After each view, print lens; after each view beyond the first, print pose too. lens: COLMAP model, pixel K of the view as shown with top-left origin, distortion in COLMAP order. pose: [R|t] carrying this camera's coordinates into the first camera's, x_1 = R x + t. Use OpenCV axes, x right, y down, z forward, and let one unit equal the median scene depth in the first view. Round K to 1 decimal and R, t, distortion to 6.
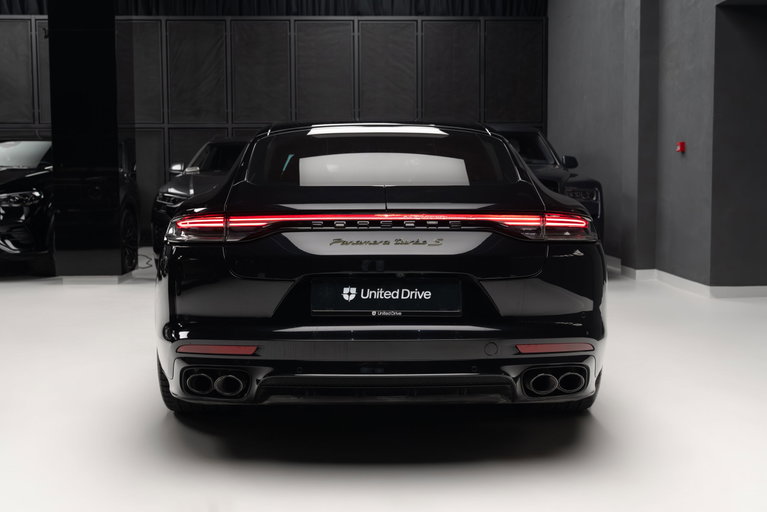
lens RADIAL K [[849.4, 0, 383.0], [0, 849.4, 254.7], [0, 0, 1]] dist [0.019400, 0.000000]
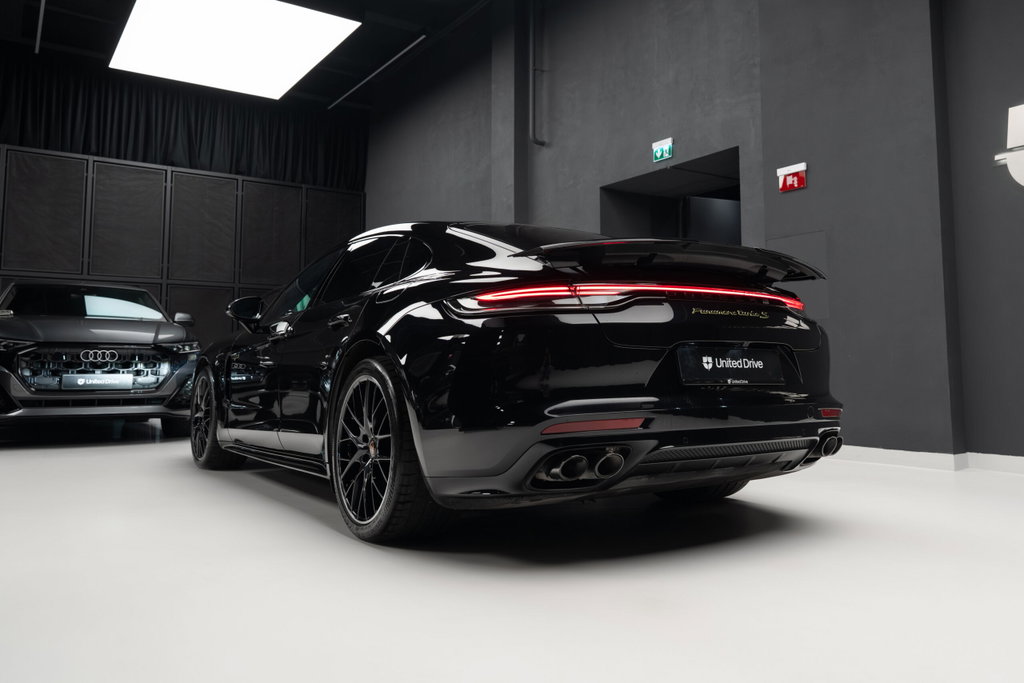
lens RADIAL K [[798.9, 0, 555.6], [0, 798.9, 305.9], [0, 0, 1]] dist [-0.000341, 0.008446]
pose [[0.829537, 0.044930, 0.556641, -0.161148], [0.049322, 0.986969, -0.153167, 0.025949], [-0.556269, 0.154513, 0.816511, 0.072493]]
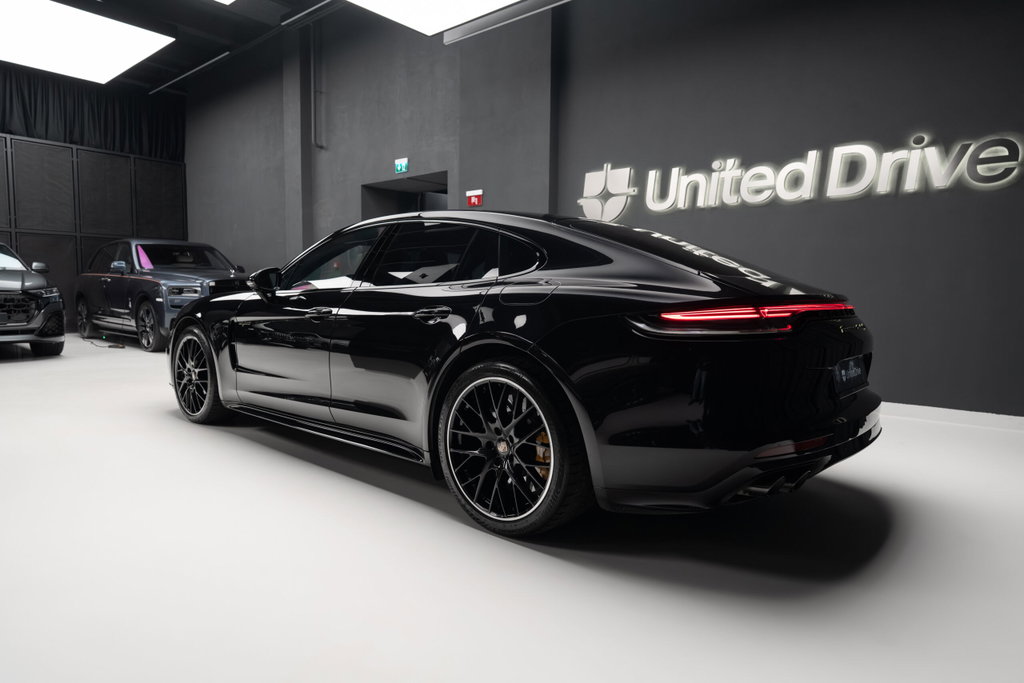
lens RADIAL K [[608.2, 0, 515.4], [0, 608.2, 349.1], [0, 0, 1]] dist [-0.014101, 0.008080]
pose [[0.662941, -0.058311, 0.746397, -0.202546], [0.047365, 0.998232, 0.035916, 0.010899], [-0.747171, 0.011543, 0.664531, -0.045747]]
